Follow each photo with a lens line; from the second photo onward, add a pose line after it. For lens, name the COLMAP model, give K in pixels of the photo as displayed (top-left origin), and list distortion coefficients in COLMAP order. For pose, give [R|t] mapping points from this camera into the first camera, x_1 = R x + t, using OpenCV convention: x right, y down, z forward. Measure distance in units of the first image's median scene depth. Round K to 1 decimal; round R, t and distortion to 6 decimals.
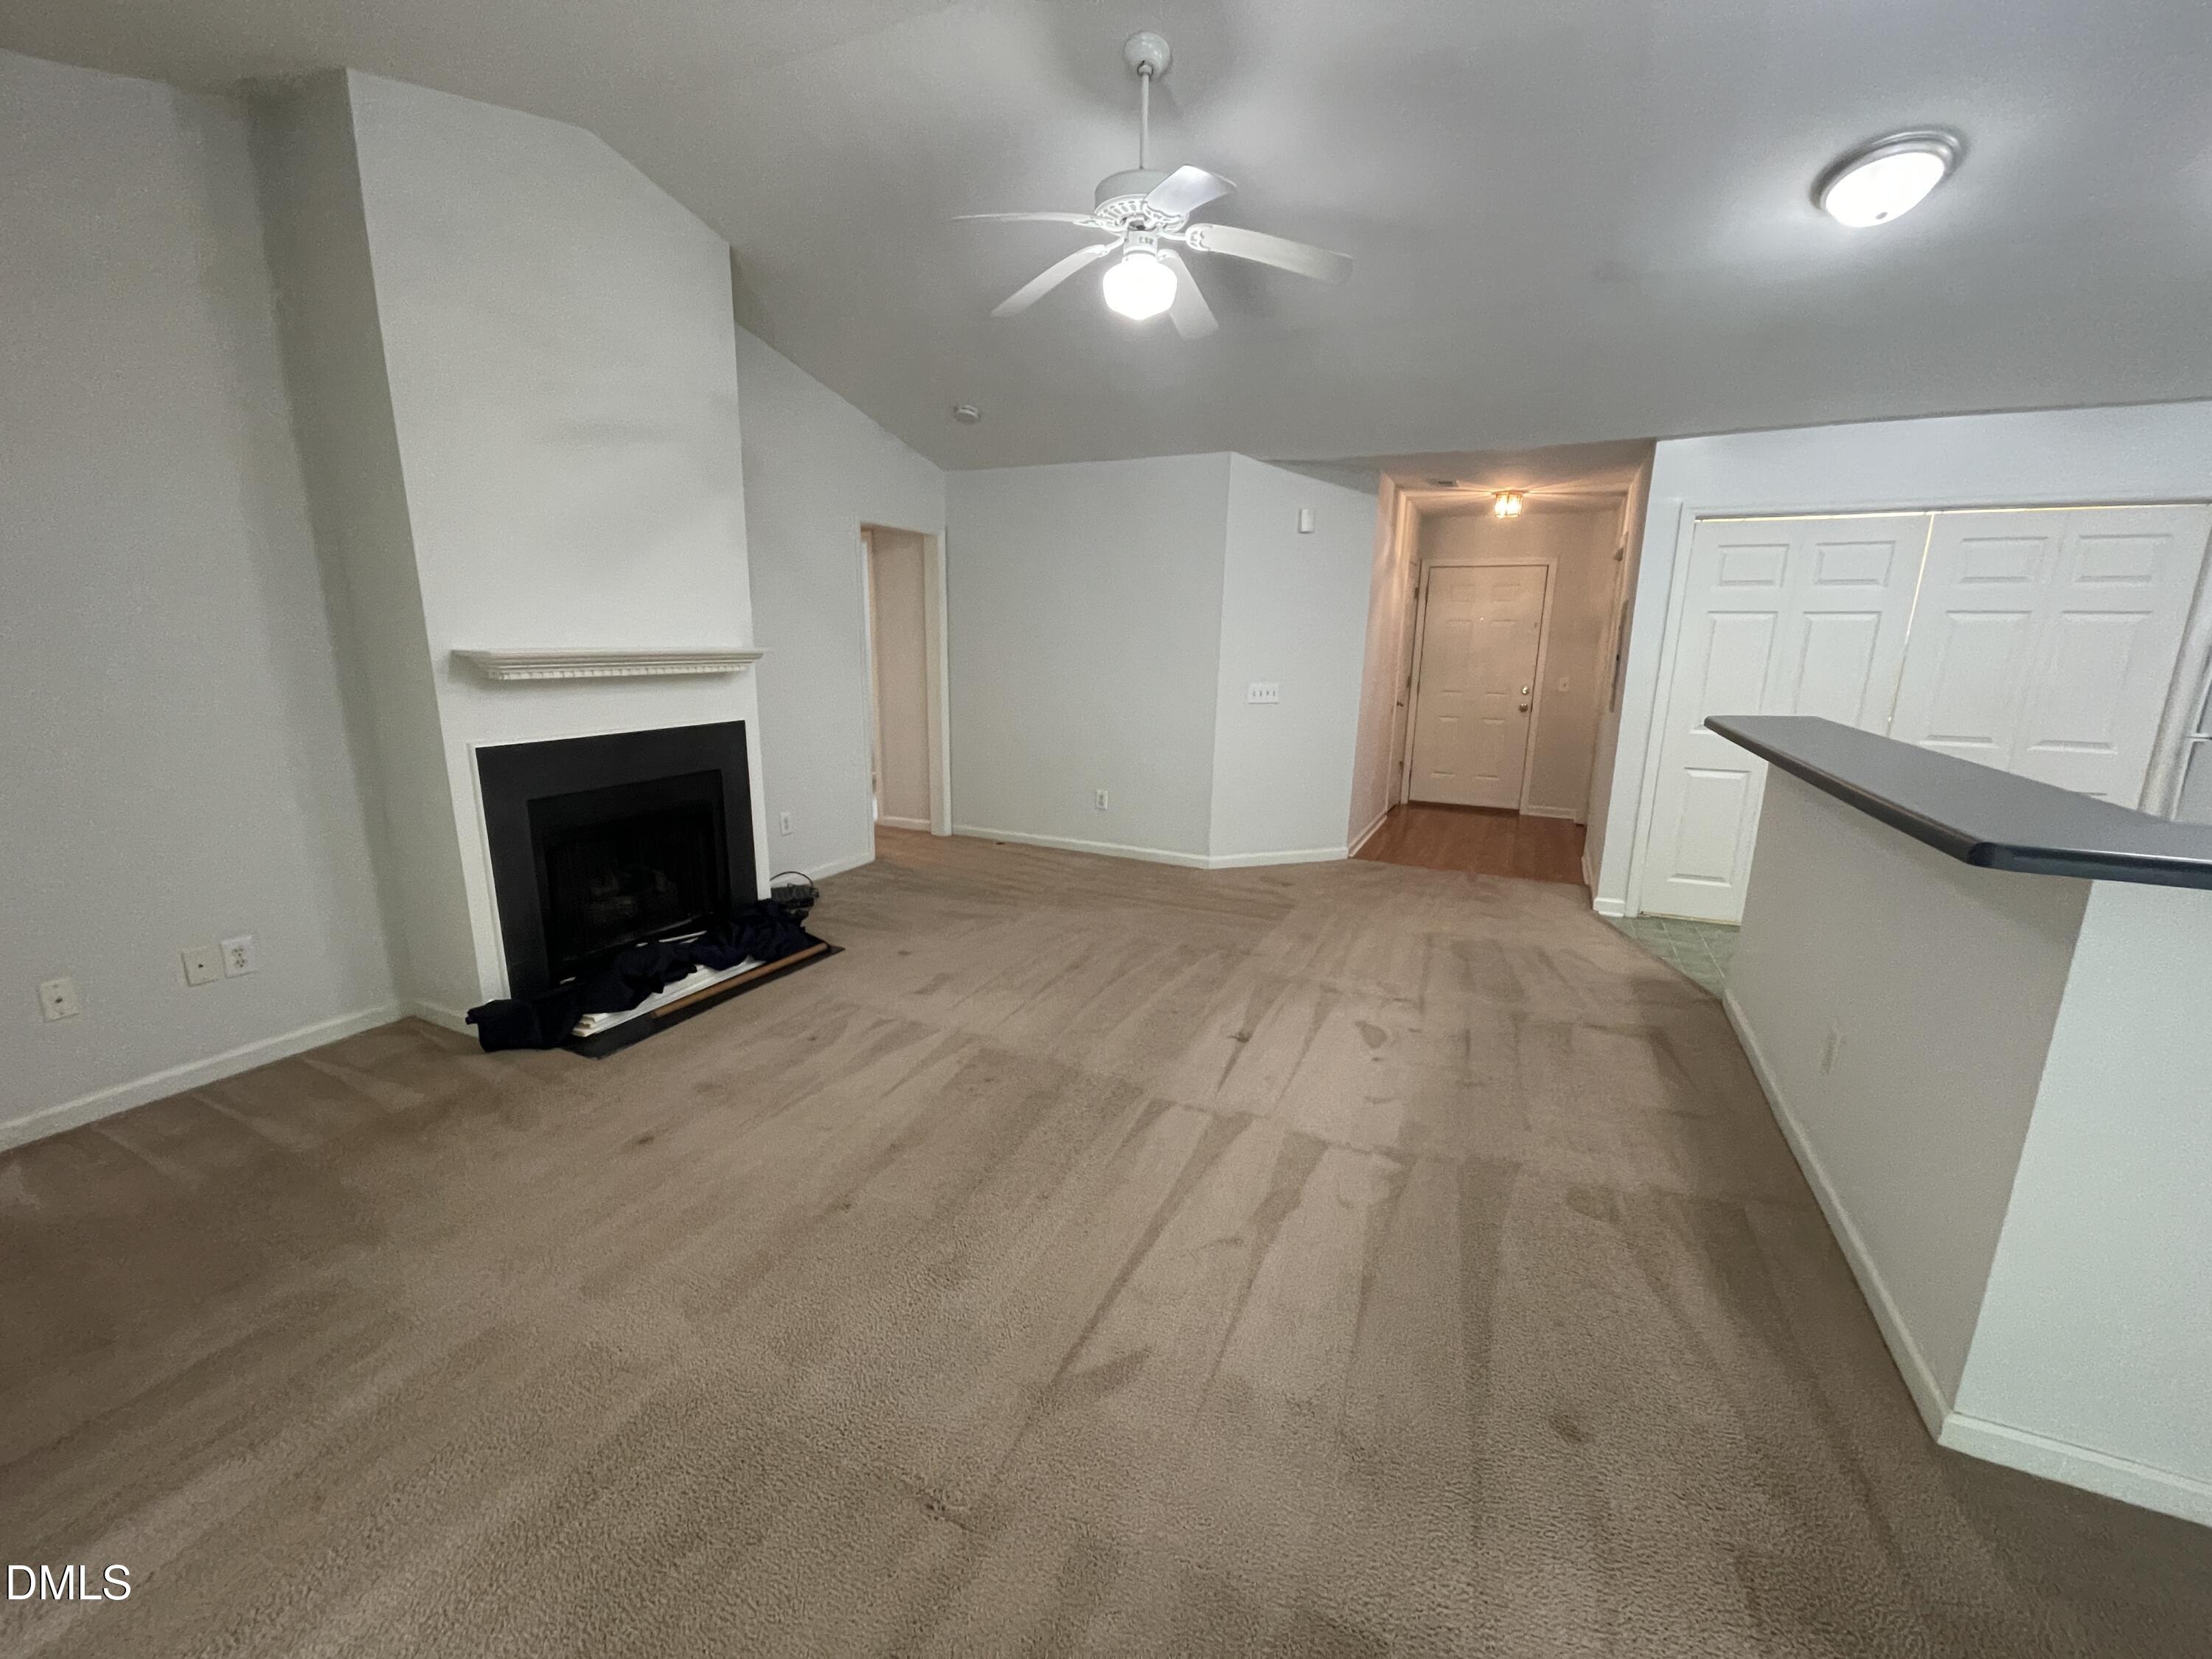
lens RADIAL K [[888.1, 0, 1107.5], [0, 888.1, 835.8], [0, 0, 1]] dist [-0.001416, -0.000451]
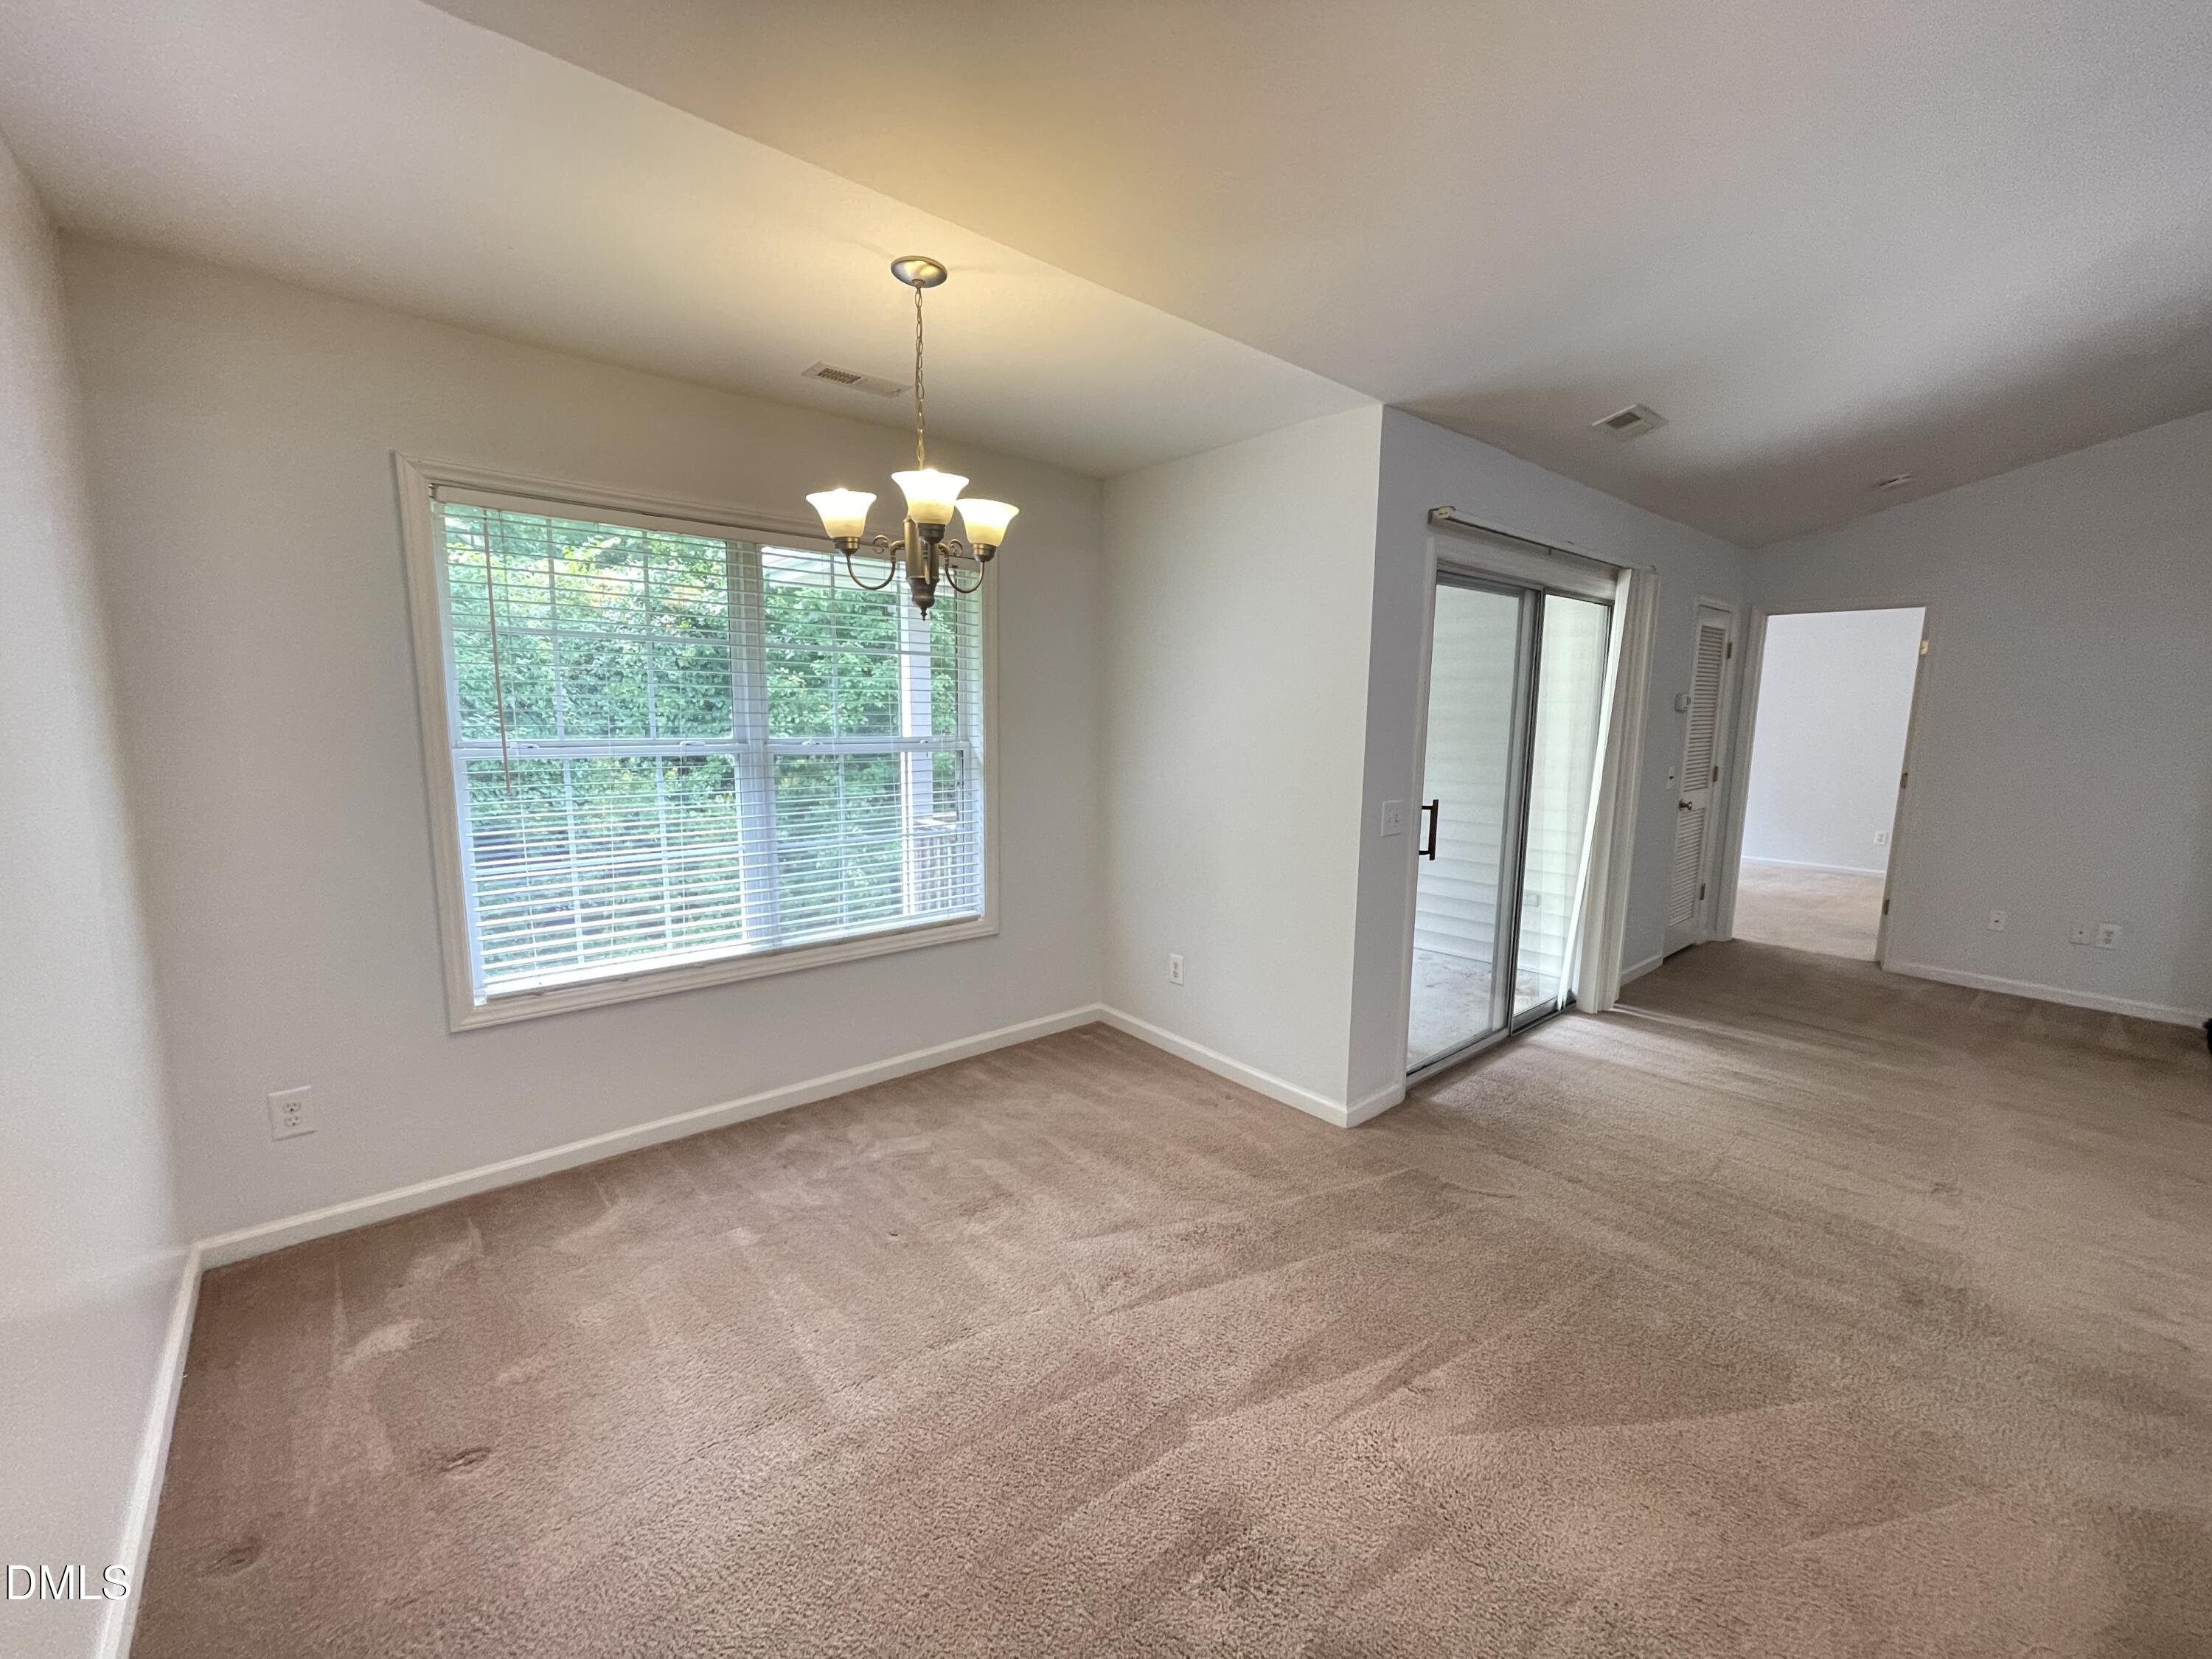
lens RADIAL K [[885.3, 0, 1098.3], [0, 885.3, 836.4], [0, 0, 1]] dist [-0.002201, -0.000093]
pose [[-0.409698, 0.112715, -0.905231, 0.884926], [-0.221603, 0.950314, 0.218624, 0.018123], [0.884895, 0.290171, -0.364364, -0.044121]]
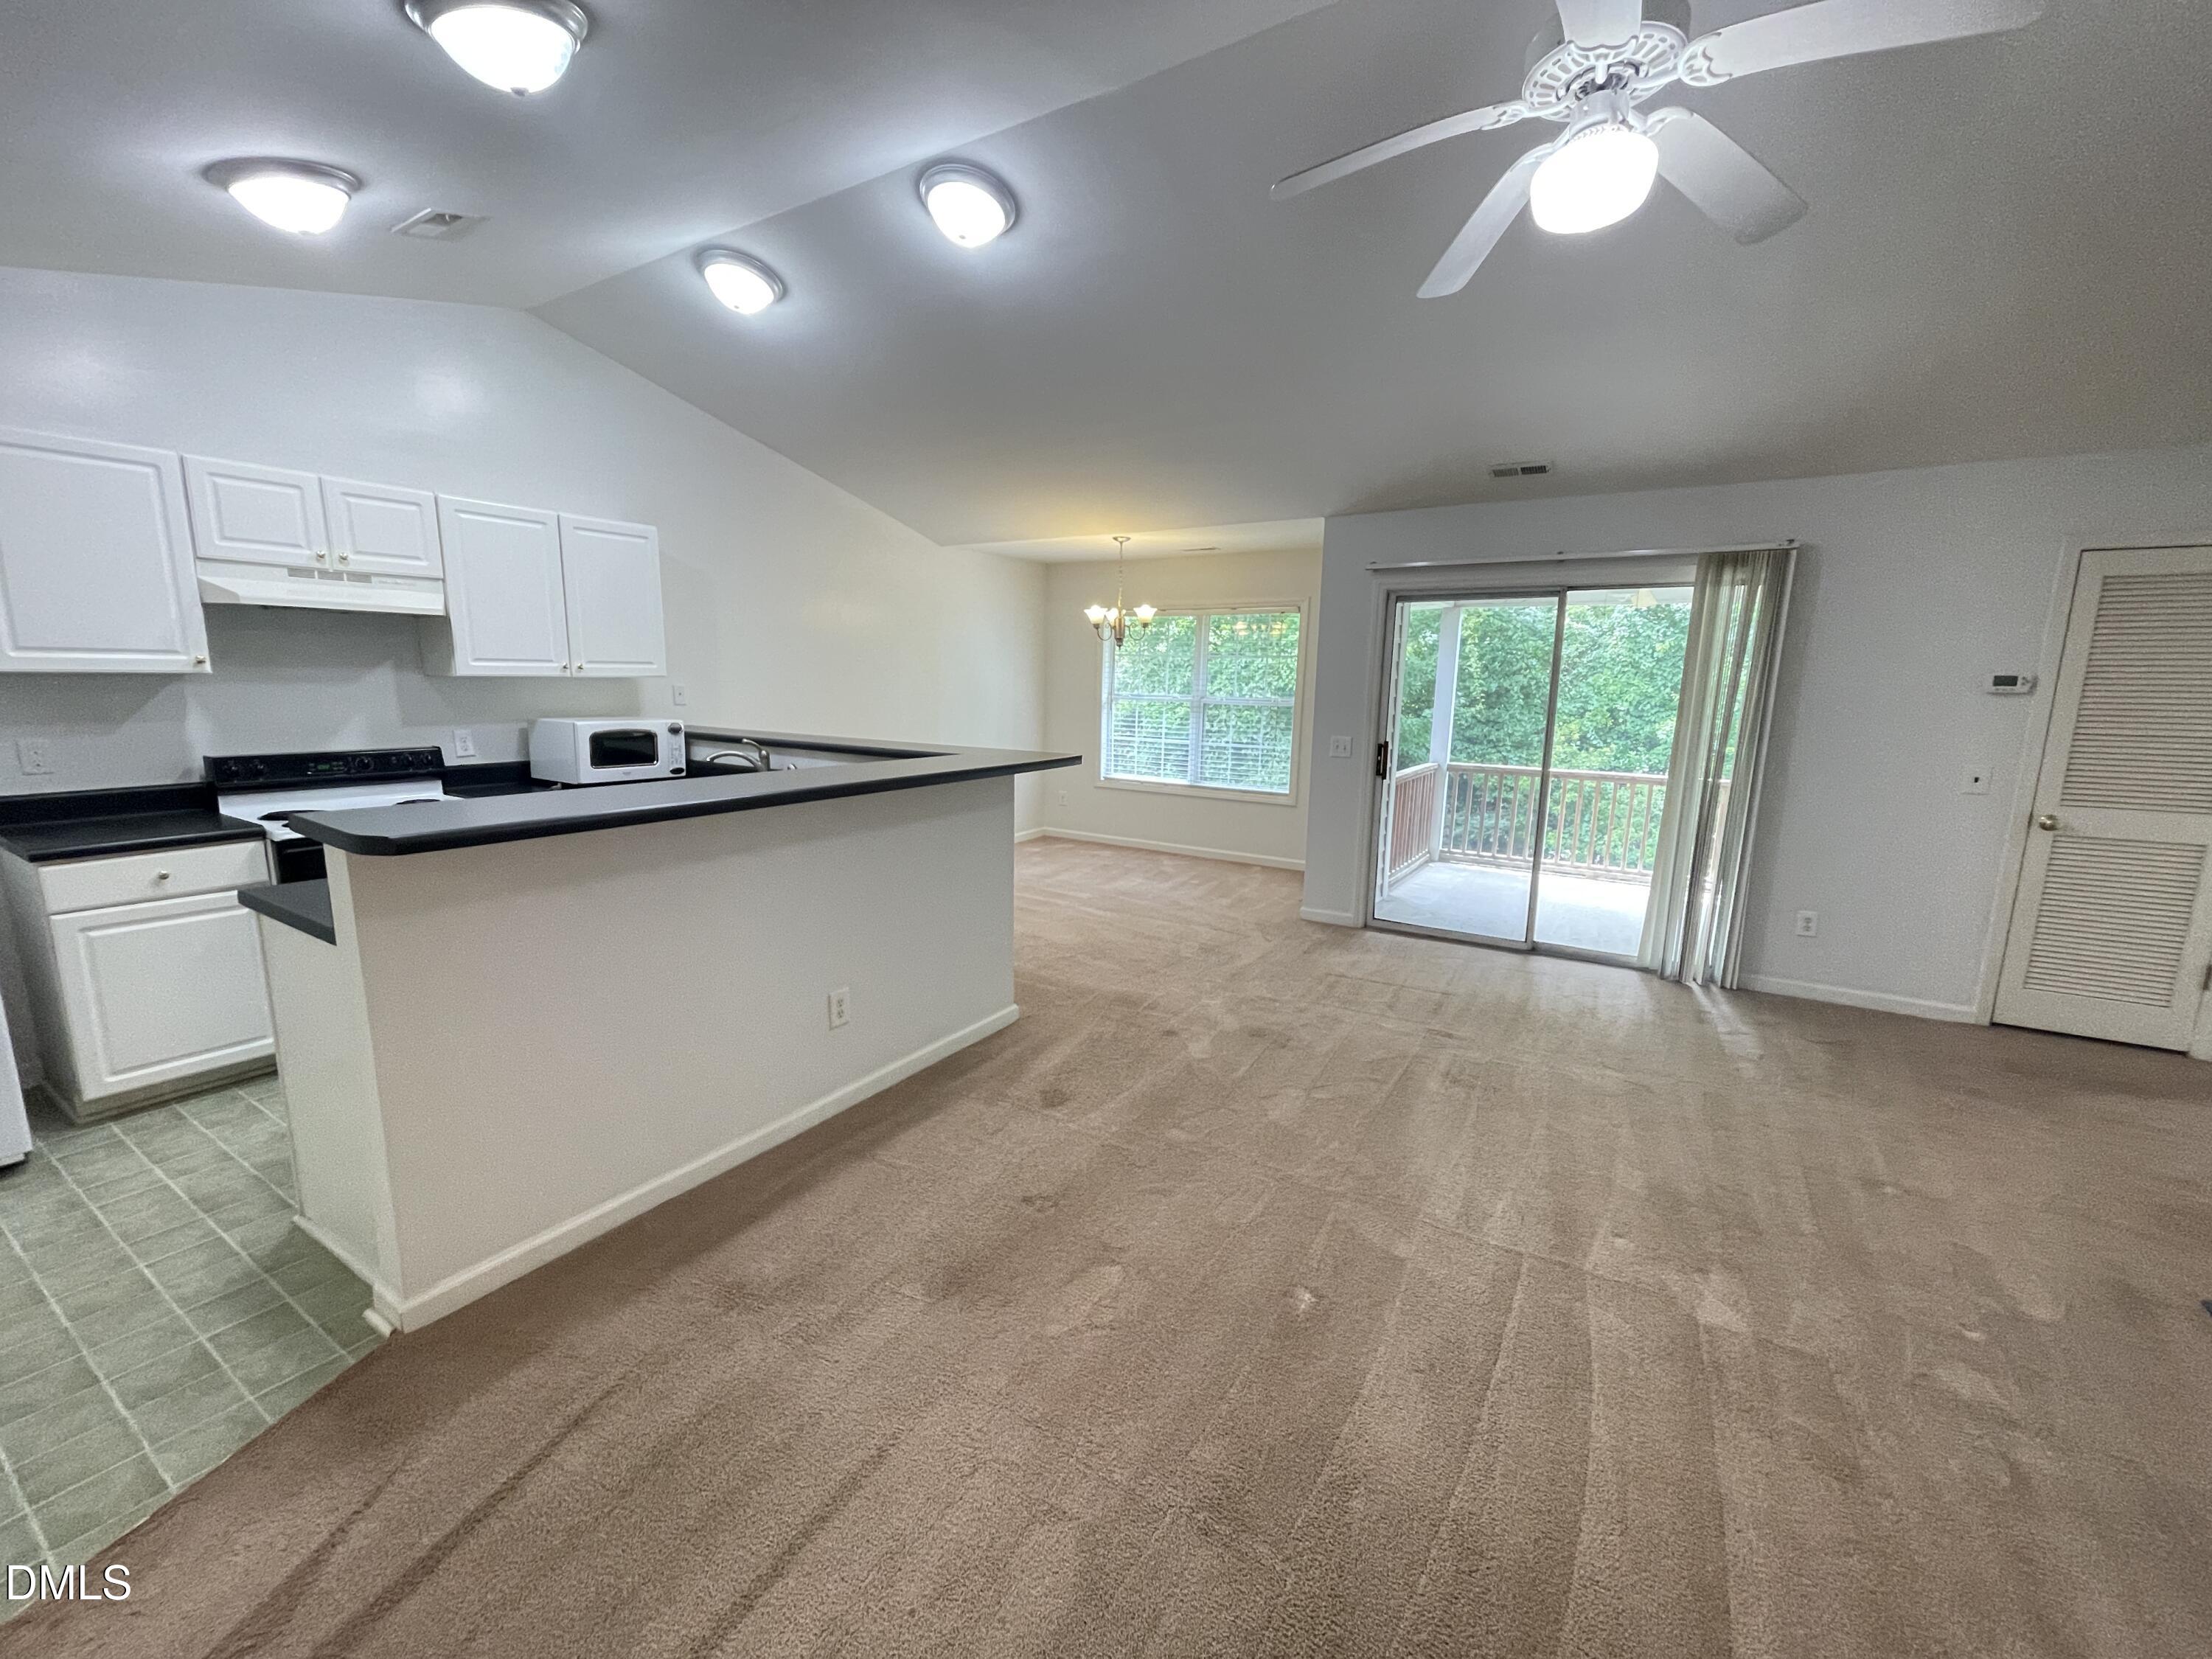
lens RADIAL K [[888.1, 0, 1107.5], [0, 888.1, 835.8], [0, 0, 1]] dist [-0.001416, -0.000451]
pose [[-0.993552, -0.053115, 0.100169, 0.220074], [-0.009711, 0.920099, 0.391565, -0.309975], [-0.112963, 0.388068, -0.914682, 1.333266]]
